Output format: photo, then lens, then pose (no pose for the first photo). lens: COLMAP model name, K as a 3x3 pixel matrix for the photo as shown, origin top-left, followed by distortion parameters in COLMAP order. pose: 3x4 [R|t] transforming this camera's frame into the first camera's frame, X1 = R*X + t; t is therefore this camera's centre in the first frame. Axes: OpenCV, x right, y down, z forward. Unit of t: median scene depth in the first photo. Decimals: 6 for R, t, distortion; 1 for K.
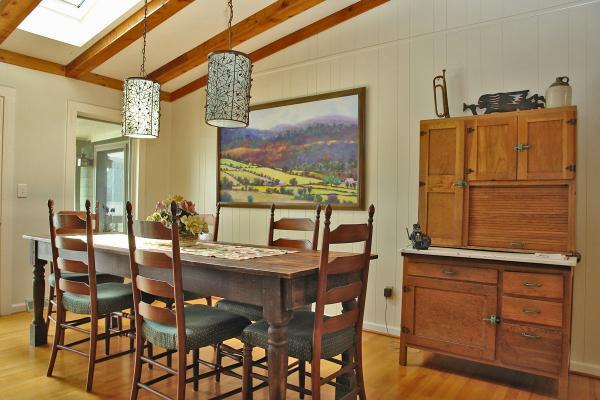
lens RADIAL K [[417.1, 0, 300.5], [0, 417.1, 203.3], [0, 0, 1]] dist [-0.078662, 0.000563]
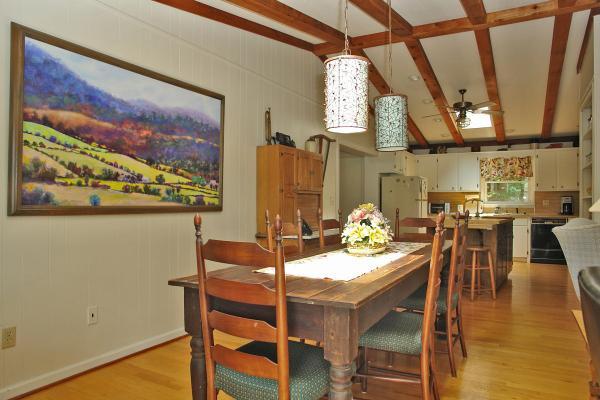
lens RADIAL K [[417.1, 0, 300.3], [0, 417.1, 199.8], [0, 0, 1]] dist [-0.078662, 0.000563]
pose [[-0.126993, -0.018538, 0.991730, -0.831499], [-0.021293, 0.999646, 0.015960, -0.030086], [-0.991675, -0.019090, -0.127343, 0.832938]]
